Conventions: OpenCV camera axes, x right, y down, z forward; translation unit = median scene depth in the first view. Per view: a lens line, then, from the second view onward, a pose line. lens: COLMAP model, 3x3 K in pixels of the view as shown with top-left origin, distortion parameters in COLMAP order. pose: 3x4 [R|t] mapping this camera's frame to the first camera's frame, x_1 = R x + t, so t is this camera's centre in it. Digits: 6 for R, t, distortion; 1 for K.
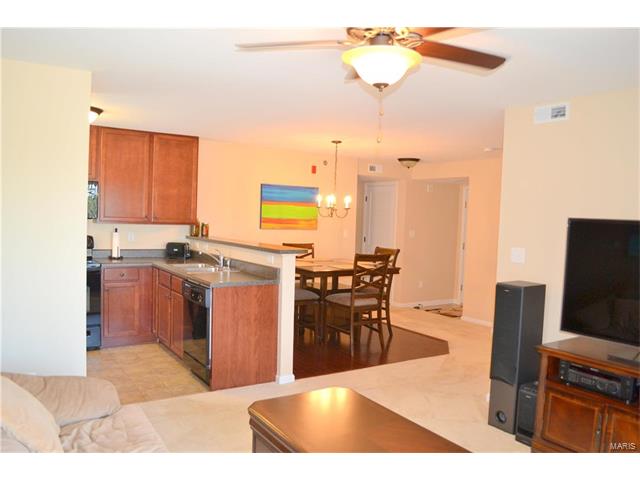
lens RADIAL K [[524.2, 0, 319.1], [0, 524.2, 242.7], [0, 0, 1]] dist [-0.053302, -0.003684]
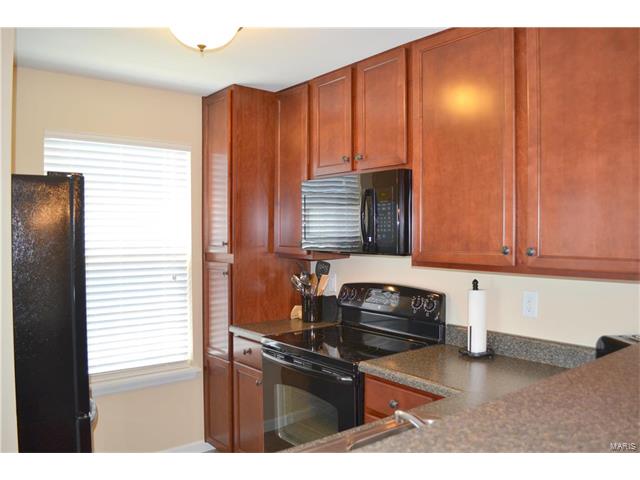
lens RADIAL K [[524.2, 0, 316.4], [0, 524.2, 240.8], [0, 0, 1]] dist [-0.053302, -0.003684]
pose [[0.107888, -0.020060, -0.993961, -0.004577], [-0.051208, 0.998357, -0.025707, -0.042471], [0.992843, 0.053672, 0.106683, 0.849538]]
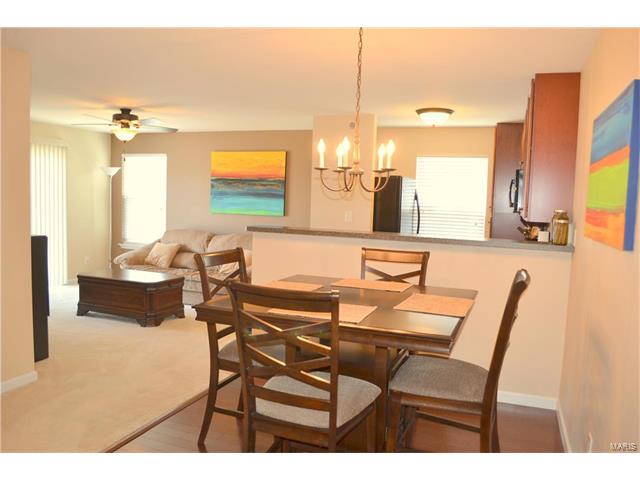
lens RADIAL K [[524.2, 0, 319.6], [0, 524.2, 240.6], [0, 0, 1]] dist [-0.053302, -0.003684]
pose [[-0.783522, -0.009023, -0.621299, 0.383110], [-0.091718, 0.990621, 0.101279, -0.057249], [0.614558, 0.136339, -0.777001, 1.467047]]
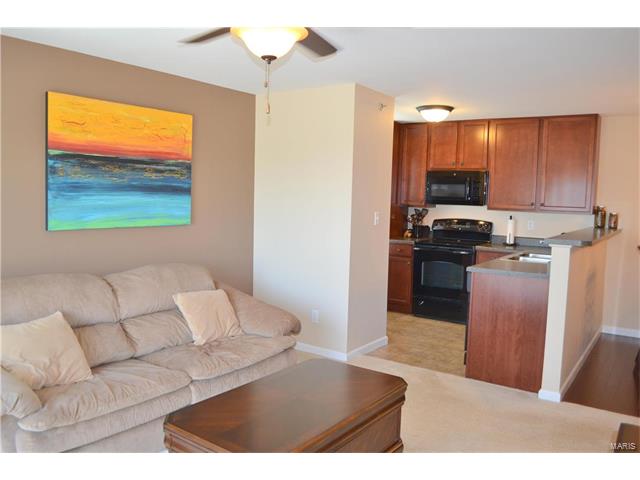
lens RADIAL K [[524.2, 0, 320.9], [0, 524.2, 241.2], [0, 0, 1]] dist [-0.053302, -0.003684]
pose [[0.379044, 0.059882, -0.923439, 0.429190], [-0.061987, 0.997306, 0.039228, 0.005337], [0.923300, 0.042372, 0.381735, 0.266330]]
